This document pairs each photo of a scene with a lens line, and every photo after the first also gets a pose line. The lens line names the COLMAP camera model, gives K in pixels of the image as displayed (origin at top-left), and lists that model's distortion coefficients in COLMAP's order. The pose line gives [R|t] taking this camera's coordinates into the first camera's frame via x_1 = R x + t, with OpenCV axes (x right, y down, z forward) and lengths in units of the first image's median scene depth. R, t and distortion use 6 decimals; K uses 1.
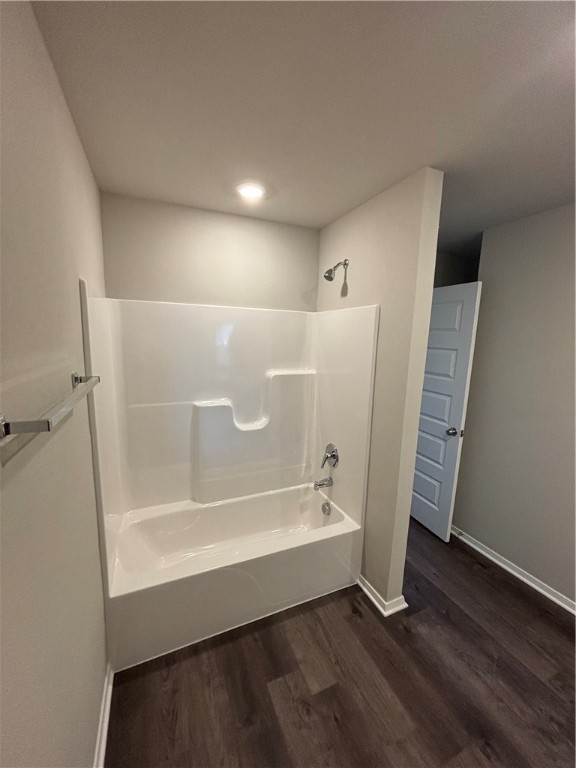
lens RADIAL K [[307.7, 0, 290.4], [0, 307.7, 383.4], [0, 0, 1]] dist [-0.001101, 0.000464]
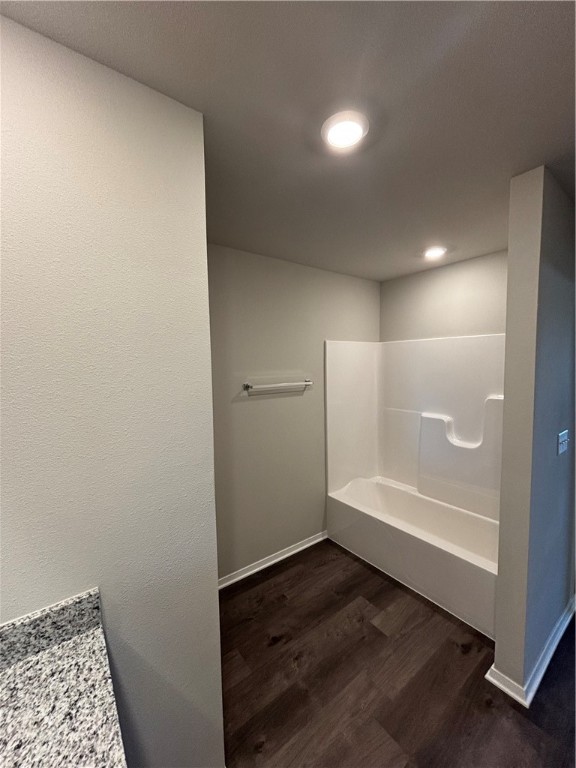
lens RADIAL K [[309.0, 0, 288.0], [0, 309.0, 384.0], [0, 0, 1]] dist [-0.001244, 0.000090]
pose [[0.224041, 0.041887, -0.973679, 0.890912], [-0.129060, 0.991552, 0.012960, -0.004746], [0.965996, 0.122760, 0.227554, 0.143295]]
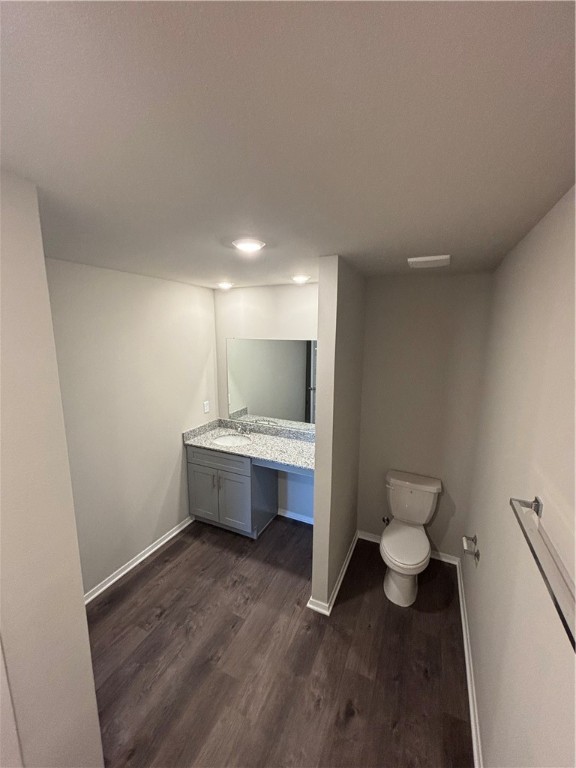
lens RADIAL K [[307.7, 0, 290.4], [0, 307.7, 383.4], [0, 0, 1]] dist [-0.001101, 0.000464]
pose [[-0.656775, -0.158630, 0.737213, -0.317560], [0.090401, 0.954010, 0.285818, -0.321778], [-0.748648, 0.254363, -0.612230, 0.796224]]
